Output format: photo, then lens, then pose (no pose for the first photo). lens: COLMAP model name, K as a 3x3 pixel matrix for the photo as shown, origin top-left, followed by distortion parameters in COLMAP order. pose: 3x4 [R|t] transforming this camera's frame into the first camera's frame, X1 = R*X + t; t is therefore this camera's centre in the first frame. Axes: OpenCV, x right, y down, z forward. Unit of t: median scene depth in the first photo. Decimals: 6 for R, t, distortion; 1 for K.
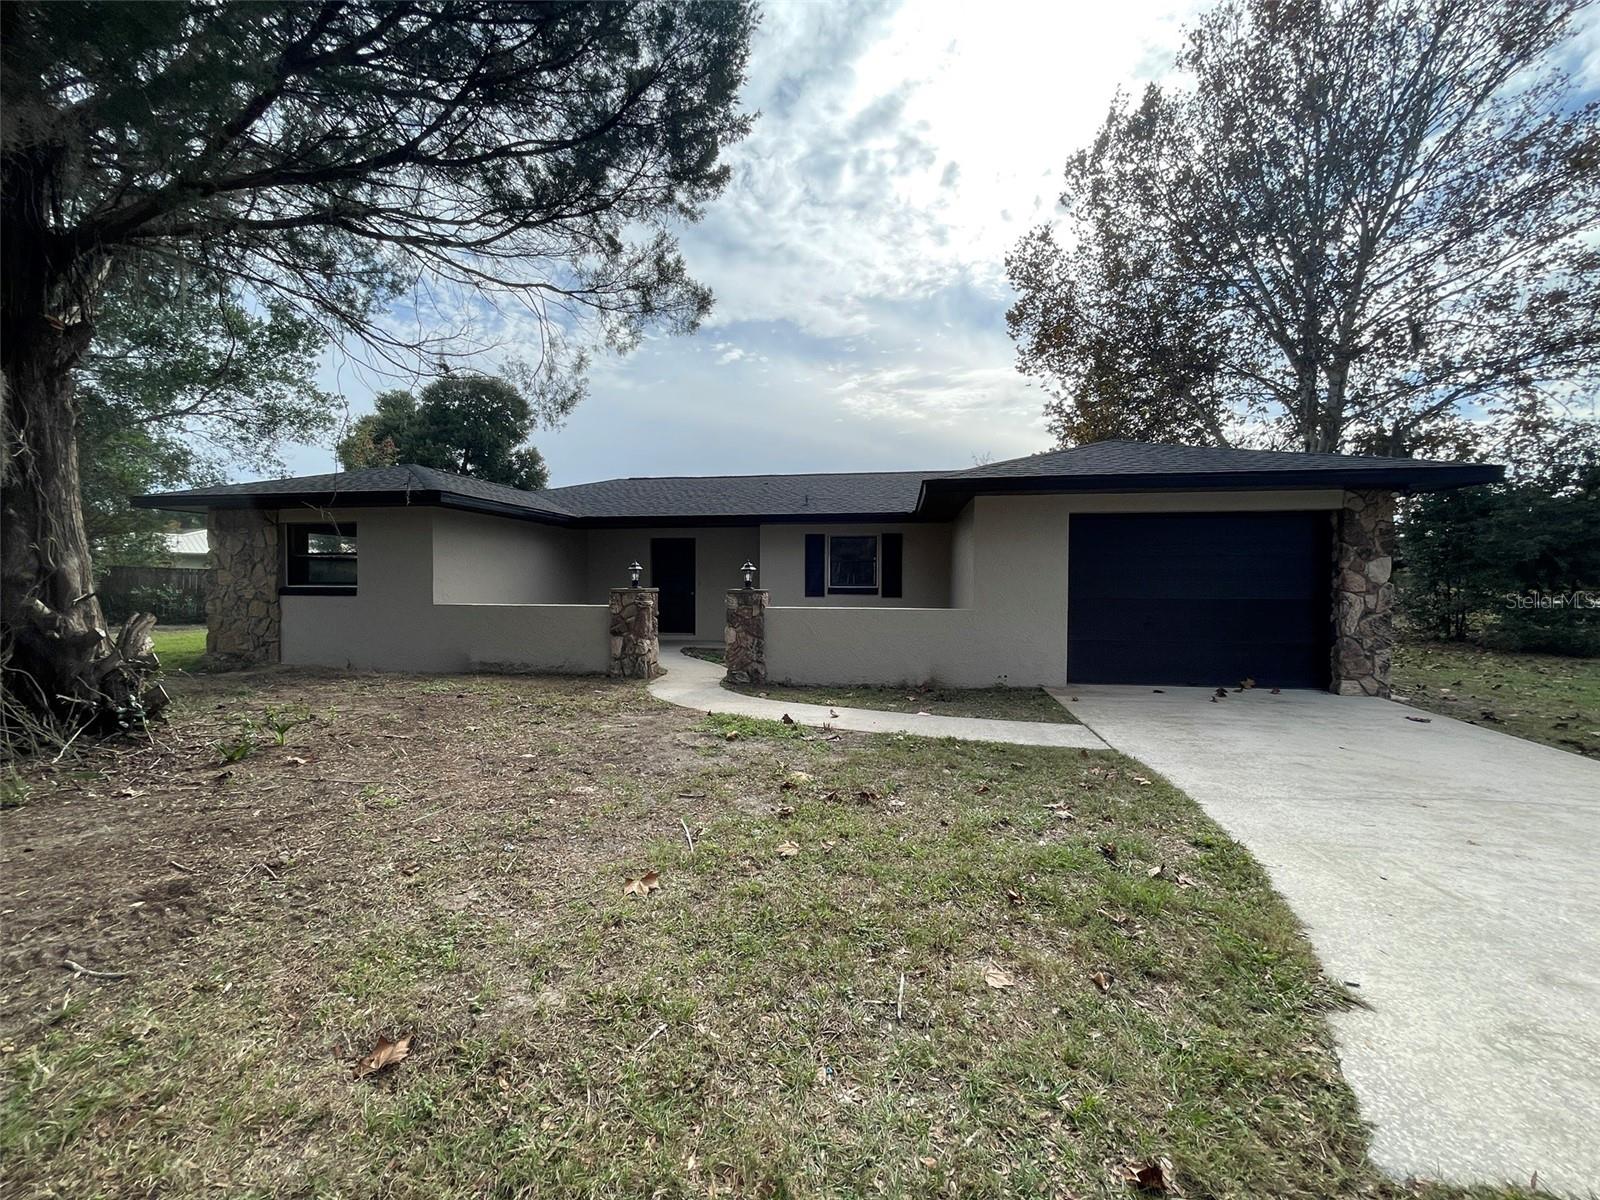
lens RADIAL K [[644.1, 0, 795.3], [0, 644.1, 591.1], [0, 0, 1]] dist [-0.001763, -0.000054]
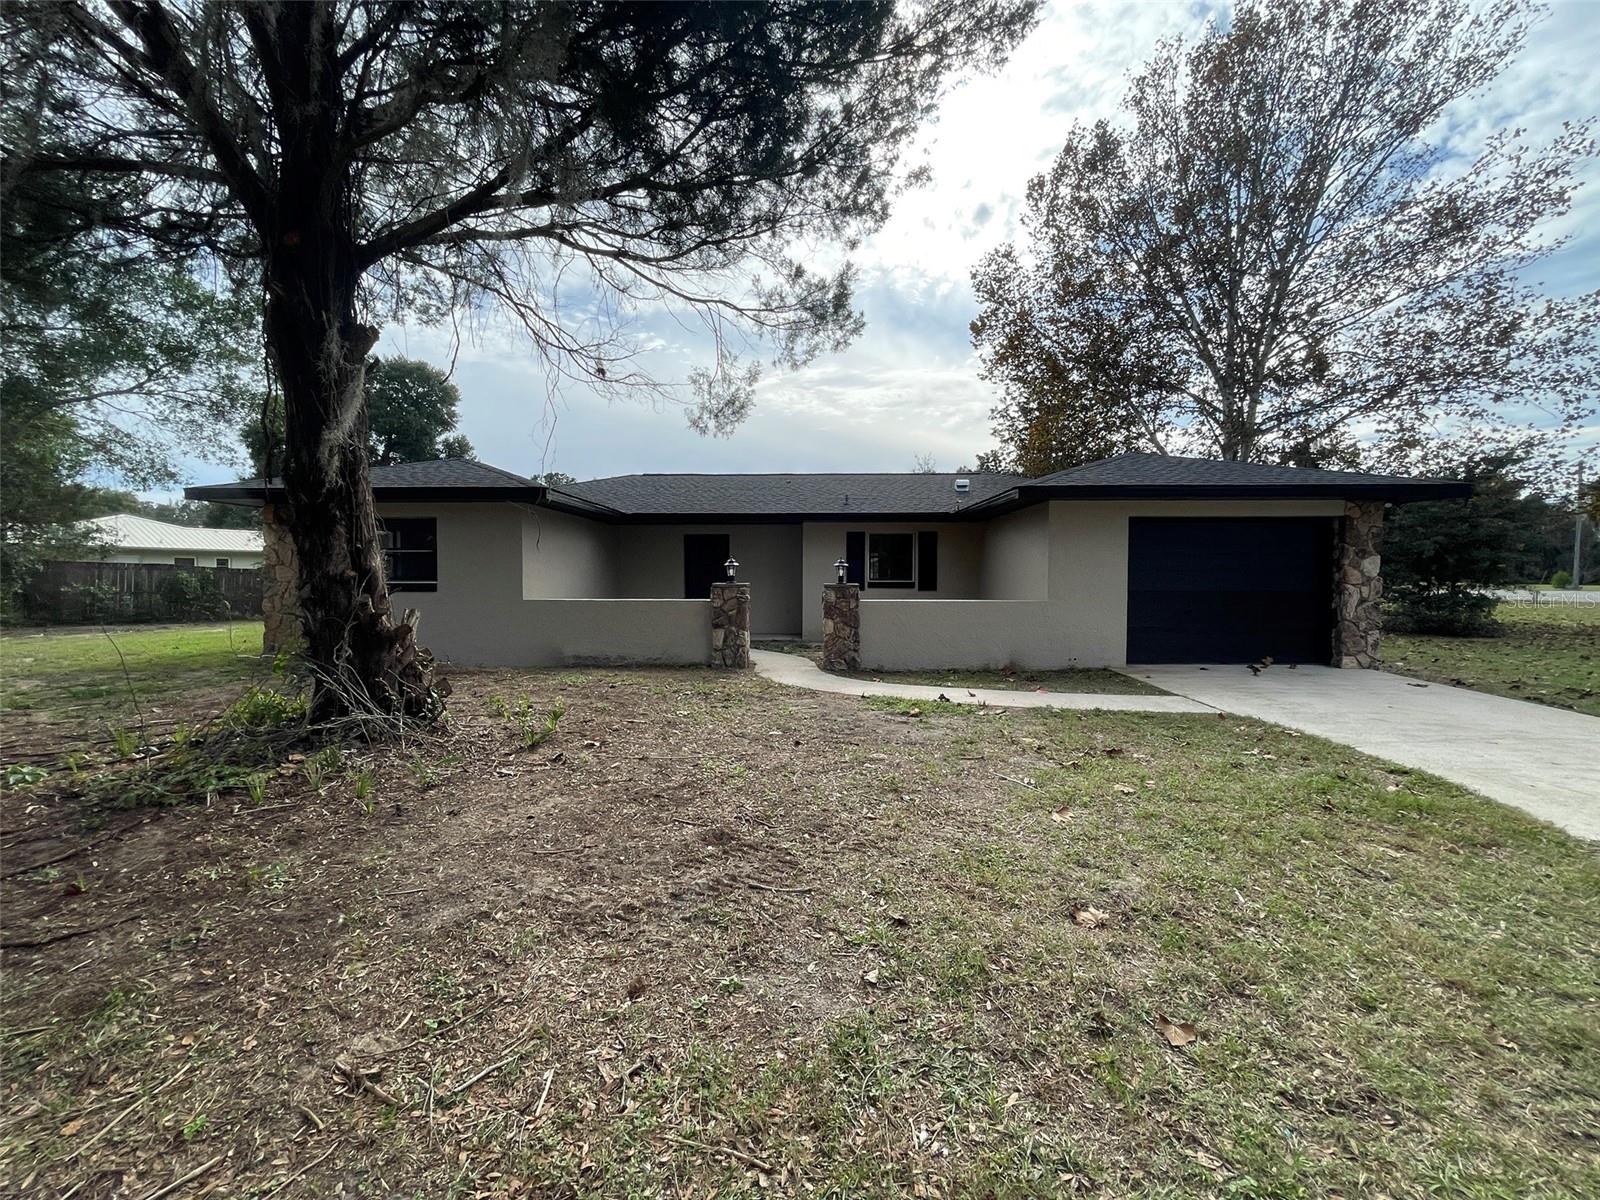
lens RADIAL K [[643.2, 0, 788.4], [0, 643.2, 594.9], [0, 0, 1]] dist [-0.001414, -0.000170]
pose [[0.991472, -0.006114, 0.130179, -0.194747], [0.004121, 0.999870, 0.015575, -0.000880], [-0.130258, -0.014906, 0.991368, -0.039329]]
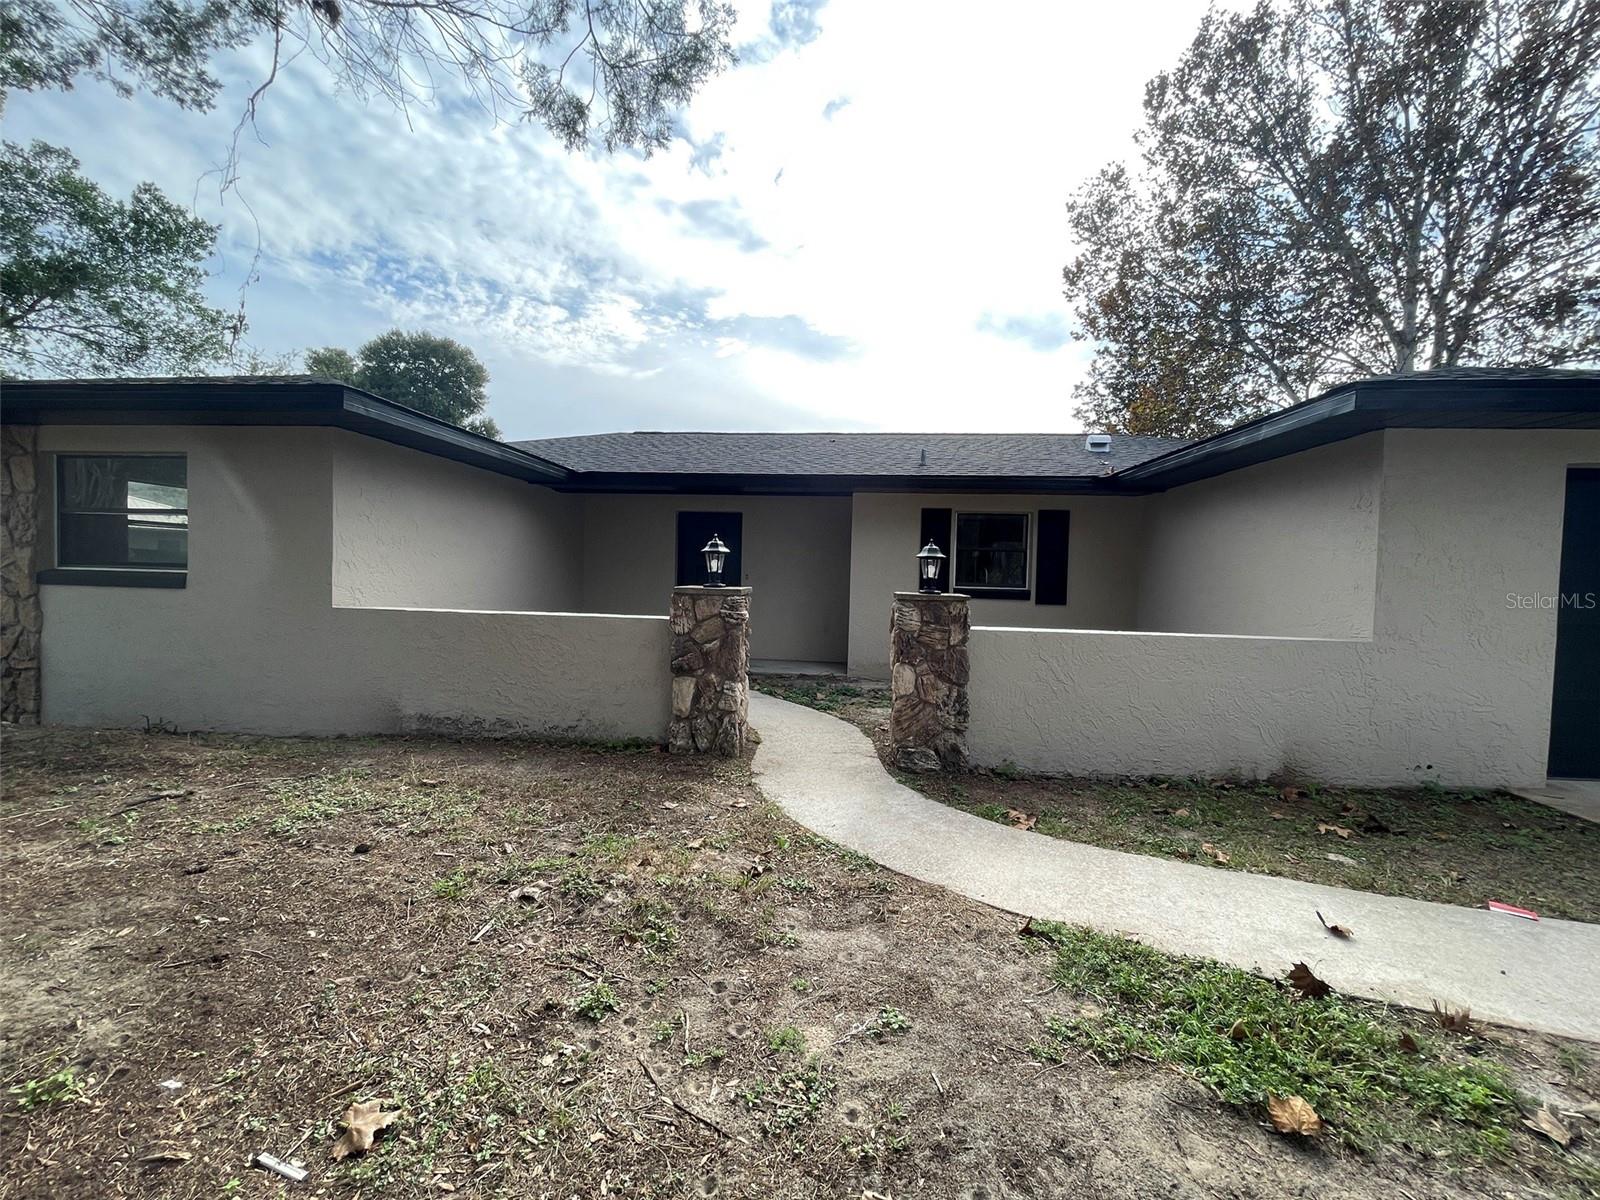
lens RADIAL K [[635.3, 0, 790.0], [0, 635.3, 587.0], [0, 0, 1]] dist [-0.001667, -0.000029]
pose [[0.997627, 0.021249, 0.065487, -0.146120], [-0.021618, 0.999754, 0.004939, -0.005441], [-0.065366, -0.006343, 0.997841, 0.304762]]
